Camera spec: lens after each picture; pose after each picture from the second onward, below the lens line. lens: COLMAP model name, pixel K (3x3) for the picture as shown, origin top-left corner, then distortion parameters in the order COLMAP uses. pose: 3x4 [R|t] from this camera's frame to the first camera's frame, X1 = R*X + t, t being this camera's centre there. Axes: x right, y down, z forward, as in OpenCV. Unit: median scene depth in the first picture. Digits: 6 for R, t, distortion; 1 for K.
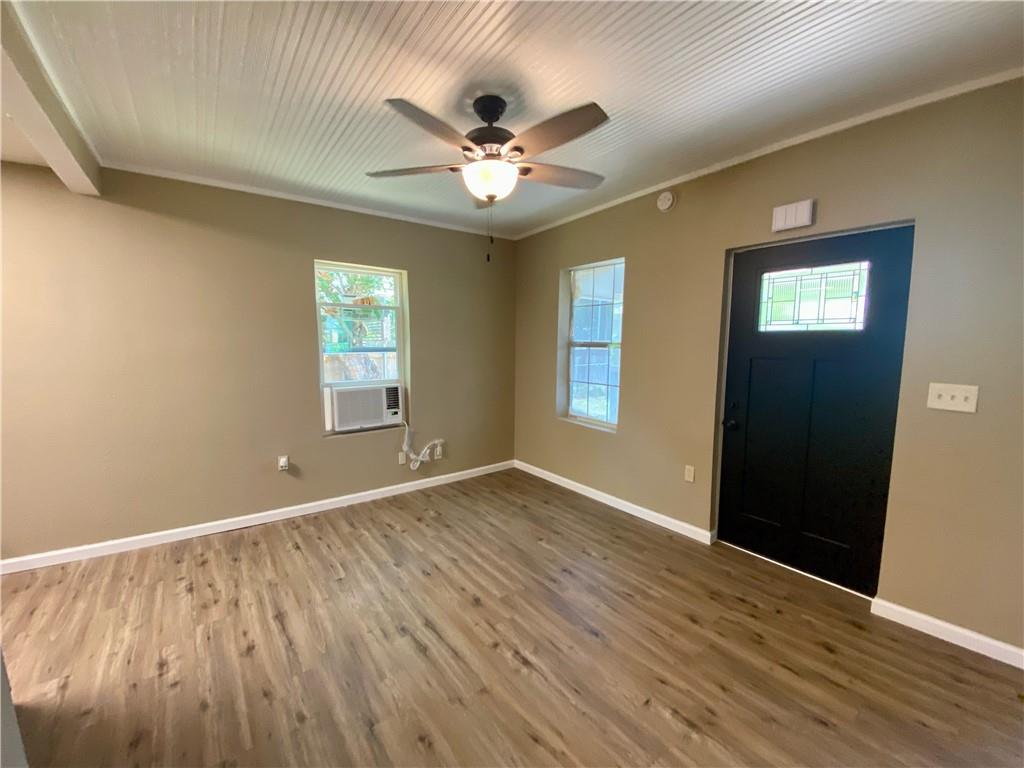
lens RADIAL K [[422.4, 0, 509.7], [0, 422.4, 376.6], [0, 0, 1]] dist [0.013793, -0.008287]
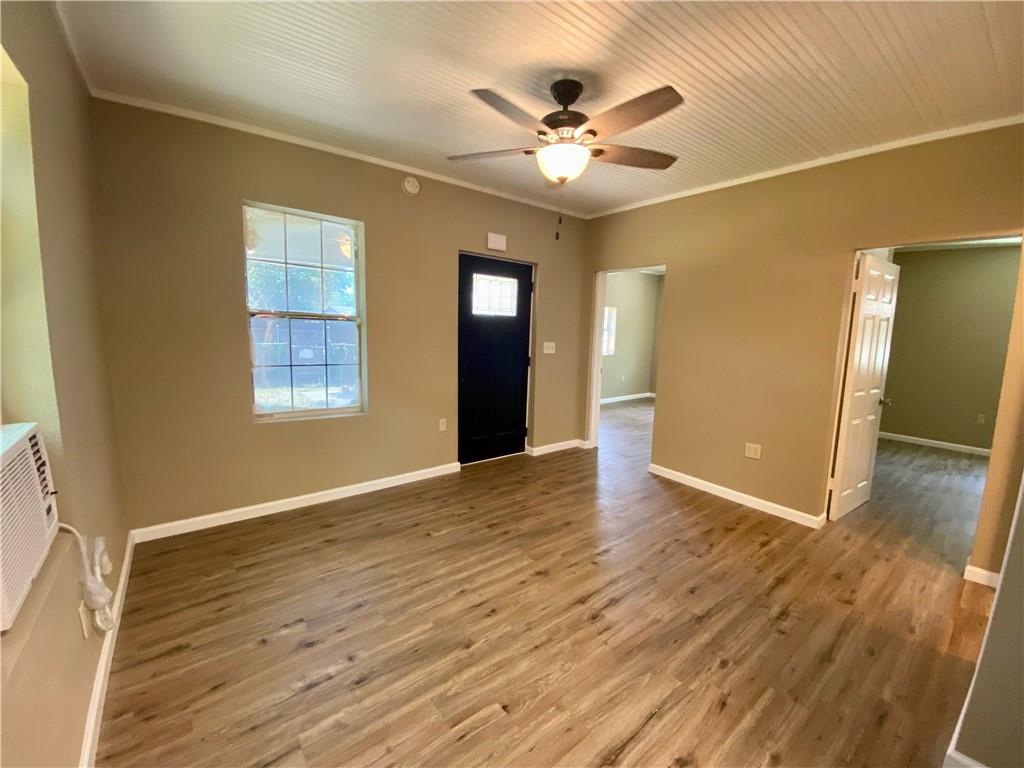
lens RADIAL K [[422.4, 0, 503.9], [0, 422.4, 382.4], [0, 0, 1]] dist [0.013793, -0.008287]
pose [[-0.022698, -0.136330, 0.990403, -0.913174], [0.057212, 0.988858, 0.137428, -0.064937], [-0.998104, 0.059782, -0.014645, 0.957383]]
